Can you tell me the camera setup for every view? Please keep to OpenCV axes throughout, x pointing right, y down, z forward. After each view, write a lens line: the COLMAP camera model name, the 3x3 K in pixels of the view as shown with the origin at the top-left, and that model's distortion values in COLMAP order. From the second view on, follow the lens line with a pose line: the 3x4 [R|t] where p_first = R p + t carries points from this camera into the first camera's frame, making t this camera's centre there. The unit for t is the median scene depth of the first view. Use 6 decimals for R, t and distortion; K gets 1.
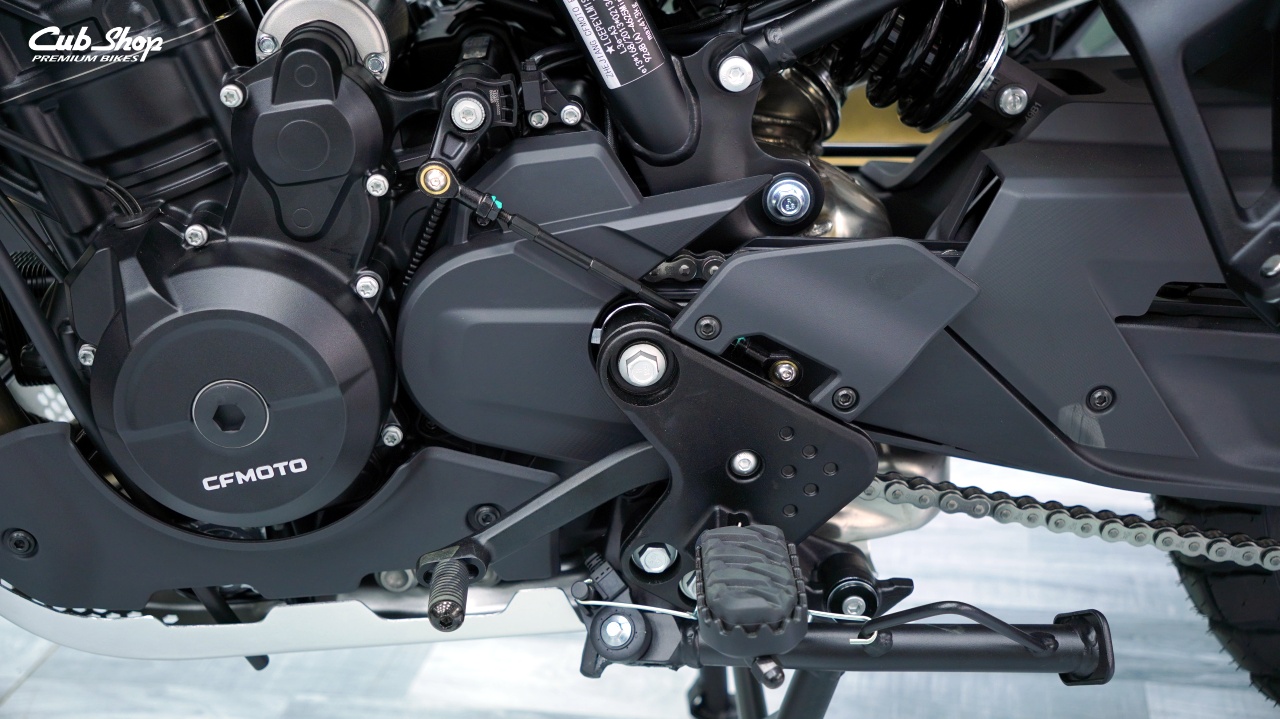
lens RADIAL K [[1611.2, 0, 637.8], [0, 1611.2, 358.3], [0, 0, 1]] dist [0.011982, 0.000000]
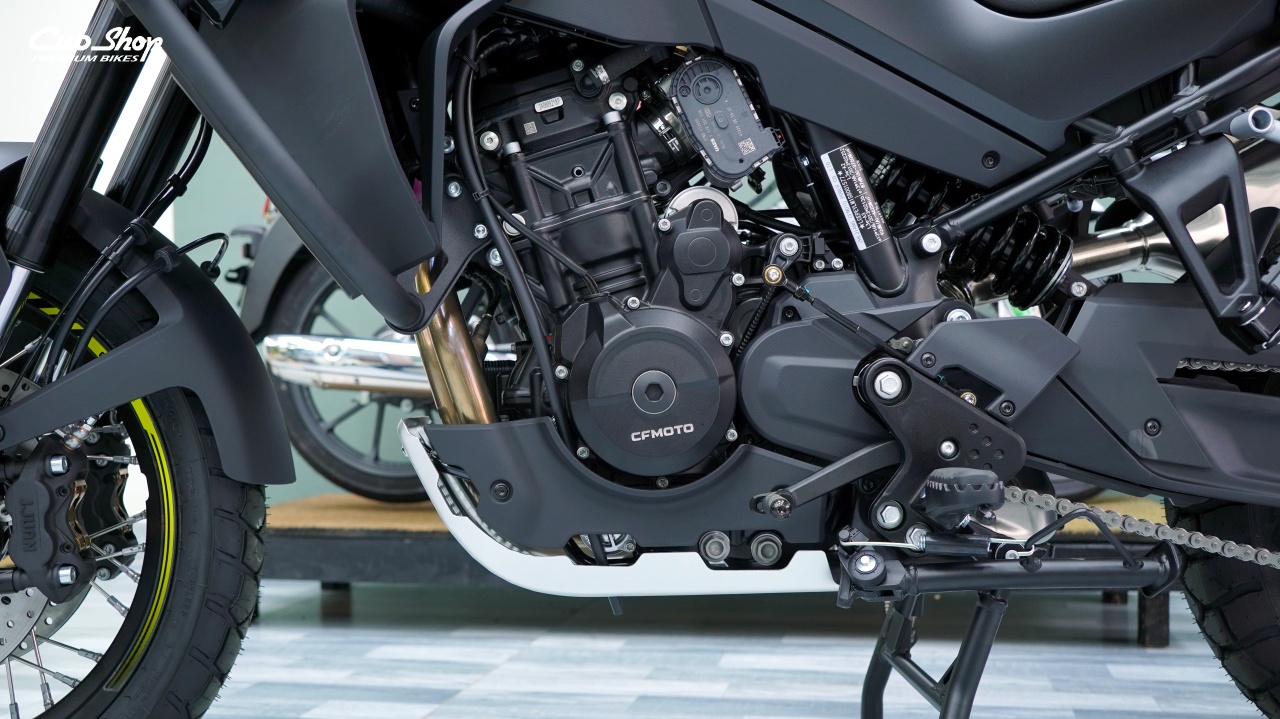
lens RADIAL K [[1441.2, 0, 642.1], [0, 1441.2, 360.1], [0, 0, 1]] dist [-0.025205, 0.000000]
pose [[0.998799, 0.043695, 0.022147, -0.291649], [-0.030399, 0.907372, -0.419228, 0.626149], [-0.038414, 0.418052, 0.907611, -0.388515]]
